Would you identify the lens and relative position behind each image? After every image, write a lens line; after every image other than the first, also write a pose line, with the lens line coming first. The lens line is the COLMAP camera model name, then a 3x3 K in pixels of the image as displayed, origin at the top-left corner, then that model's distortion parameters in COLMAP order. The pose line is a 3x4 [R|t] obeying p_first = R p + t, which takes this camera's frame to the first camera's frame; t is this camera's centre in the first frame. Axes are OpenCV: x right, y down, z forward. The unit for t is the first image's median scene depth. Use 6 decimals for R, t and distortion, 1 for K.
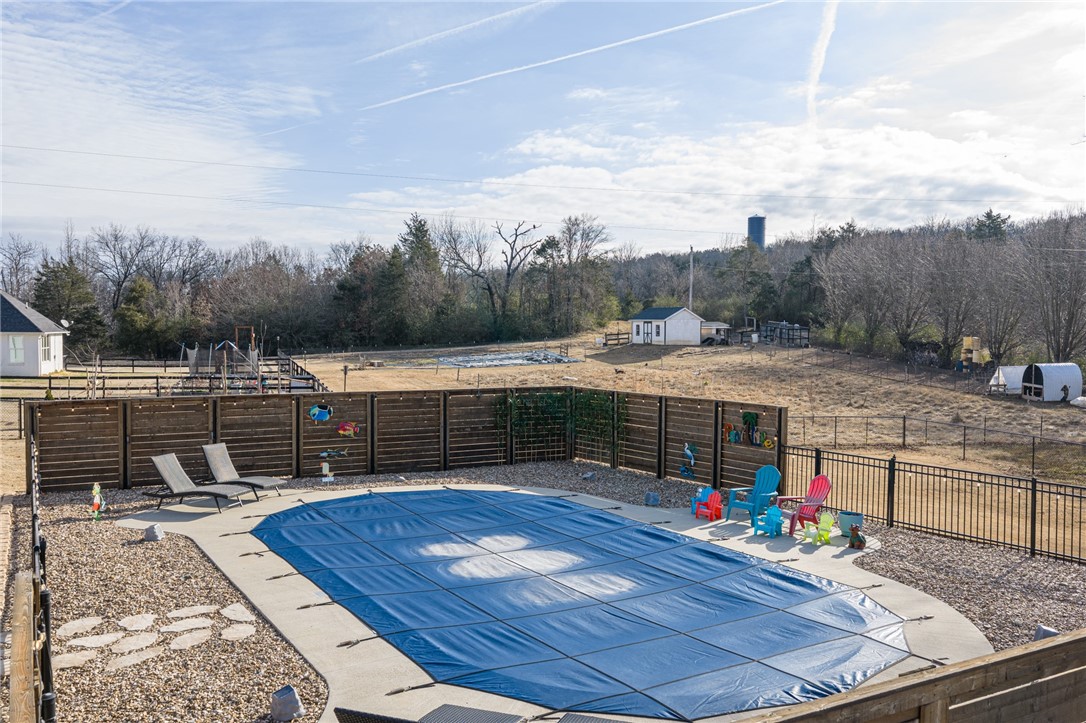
lens RADIAL K [[894.2, 0, 544.9], [0, 894.2, 360.2], [0, 0, 1]] dist [0.012818, -0.018378]
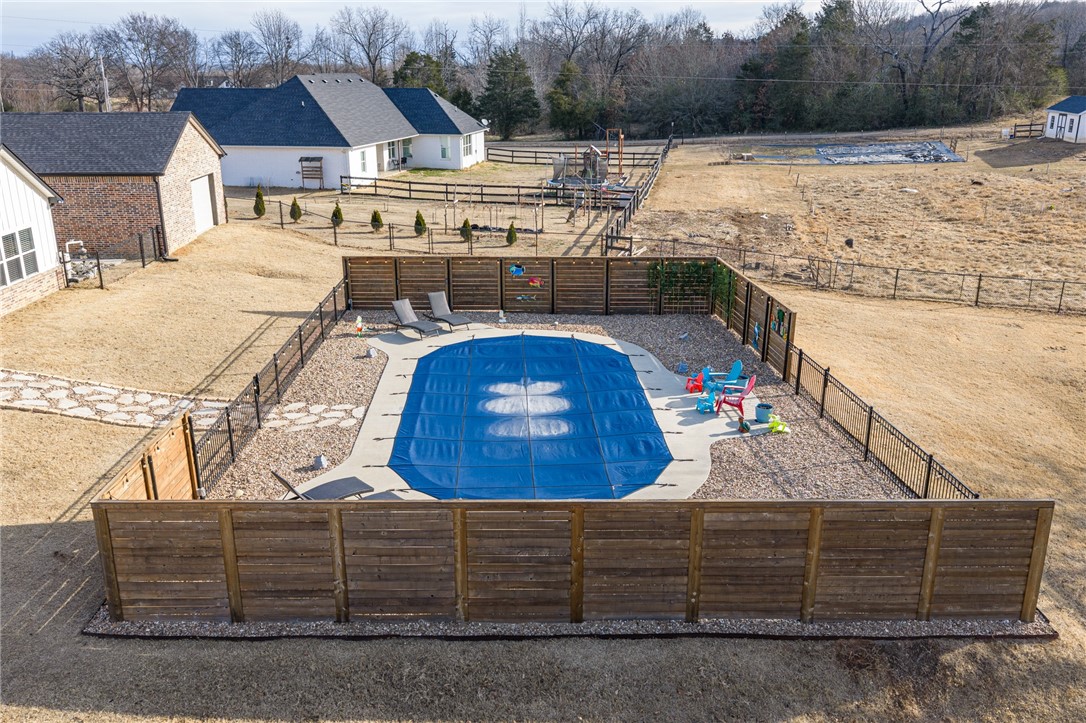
lens RADIAL K [[894.2, 0, 544.9], [0, 894.2, 360.2], [0, 0, 1]] dist [0.012818, -0.018378]
pose [[0.873861, 0.143224, -0.464601, 0.145898], [-0.011277, 0.961337, 0.275144, -0.060281], [0.486045, -0.235198, 0.841690, -0.072262]]
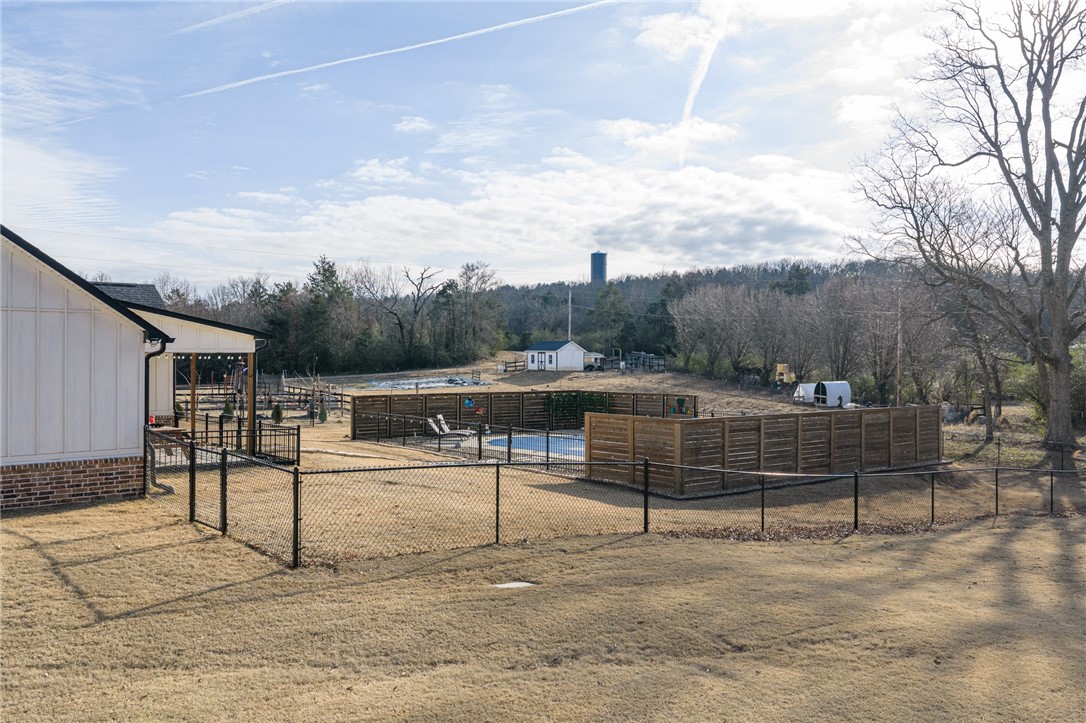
lens RADIAL K [[890.8, 0, 548.0], [0, 890.8, 366.0], [0, 0, 1]] dist [0.078395, -0.311557]
pose [[0.983633, -0.002554, 0.180166, -0.129453], [0.007015, 0.999684, -0.024128, 0.007862], [-0.180048, 0.024997, 0.983340, -0.292211]]
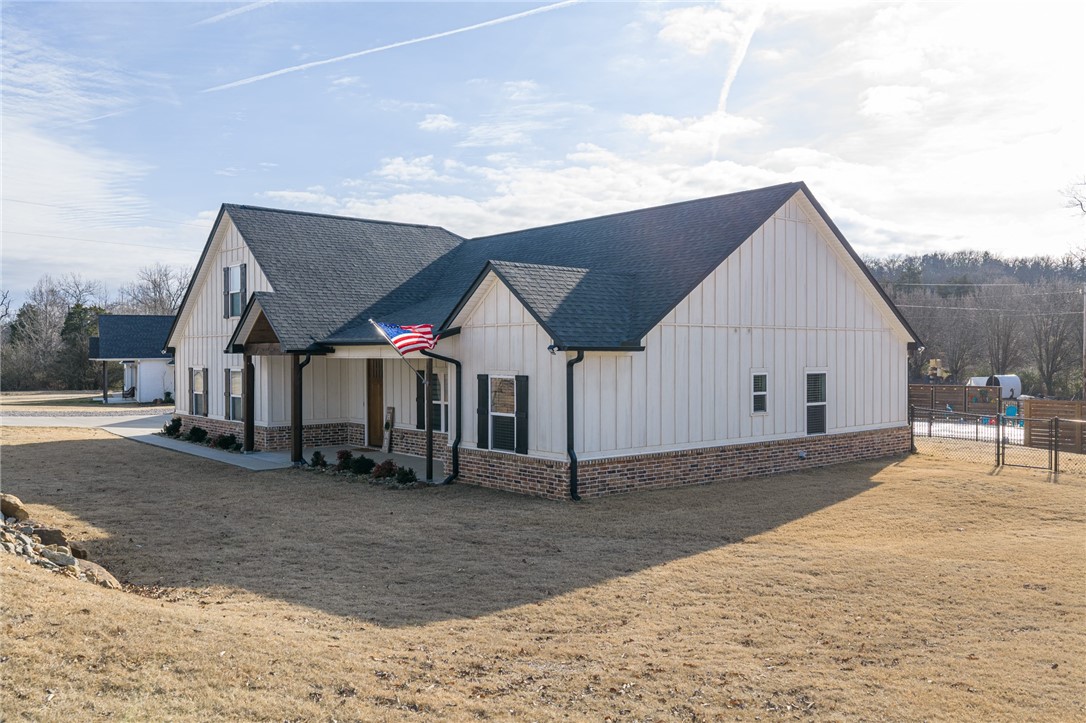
lens RADIAL K [[894.8, 0, 546.5], [0, 894.8, 359.1], [0, 0, 1]] dist [0.039390, -0.098103]
pose [[0.988453, -0.006533, 0.151387, -0.380843], [0.010934, 0.999541, -0.028255, 0.006580], [-0.151133, 0.029584, 0.988071, -0.370940]]
